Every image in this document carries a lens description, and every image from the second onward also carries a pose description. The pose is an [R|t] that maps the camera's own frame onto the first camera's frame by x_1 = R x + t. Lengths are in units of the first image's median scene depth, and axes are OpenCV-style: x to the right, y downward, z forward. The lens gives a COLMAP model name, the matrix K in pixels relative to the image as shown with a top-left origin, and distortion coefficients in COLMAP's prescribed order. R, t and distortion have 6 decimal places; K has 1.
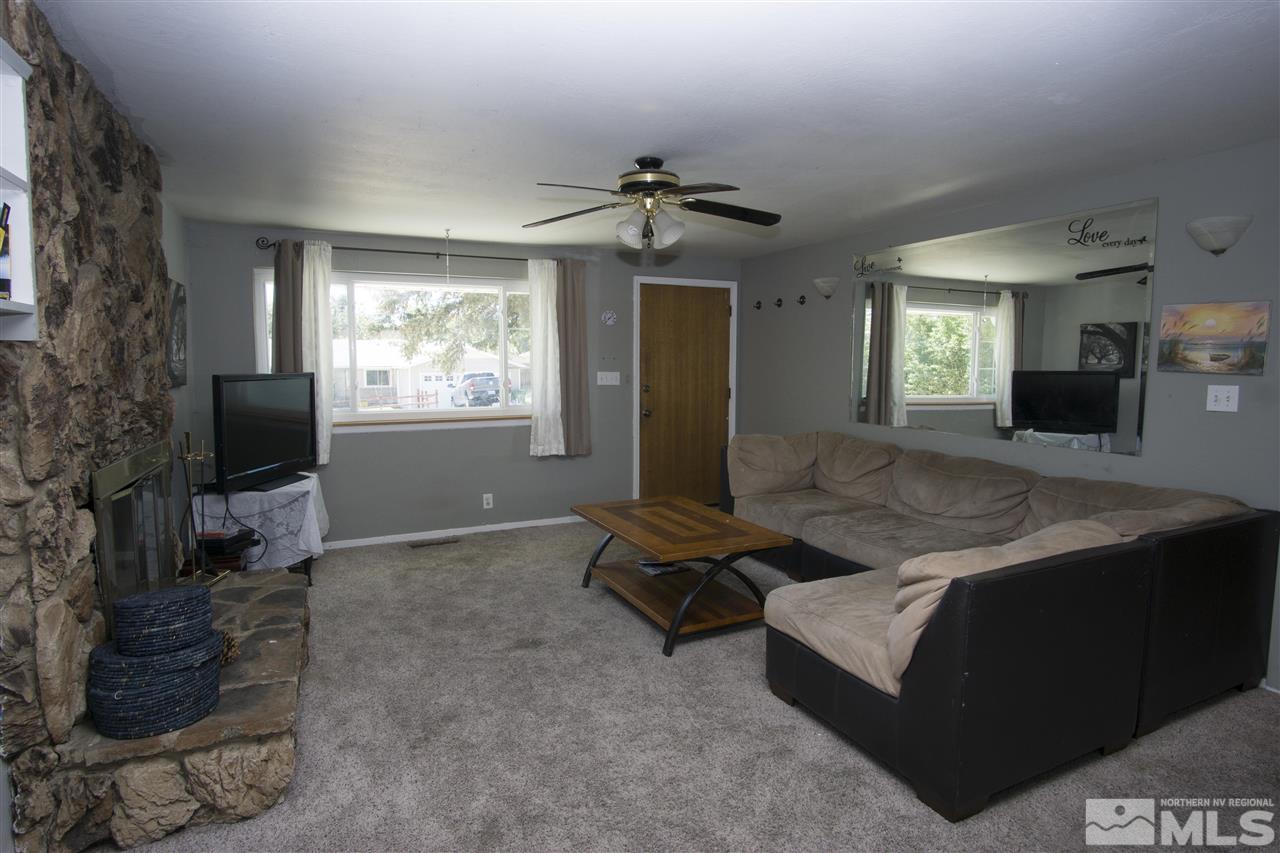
lens RADIAL K [[682.3, 0, 636.9], [0, 682.3, 427.3], [0, 0, 1]] dist [-0.025593, 0.002863]
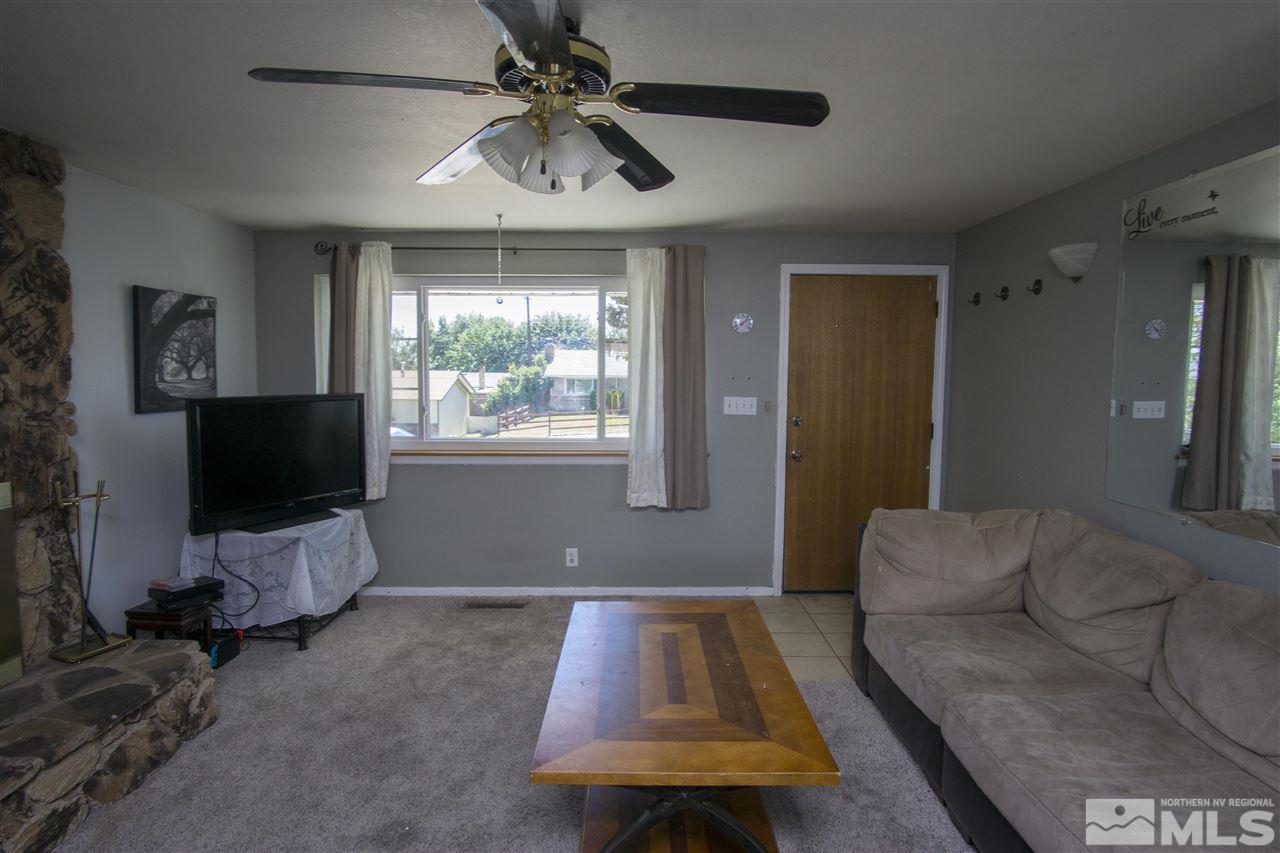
lens RADIAL K [[682.3, 0, 636.9], [0, 682.3, 427.3], [0, 0, 1]] dist [-0.025593, 0.002863]
pose [[0.907037, 0.041169, -0.419034, 0.196813], [-0.046995, 0.998889, -0.003587, -0.048454], [0.418420, 0.022945, 0.907964, 0.344367]]
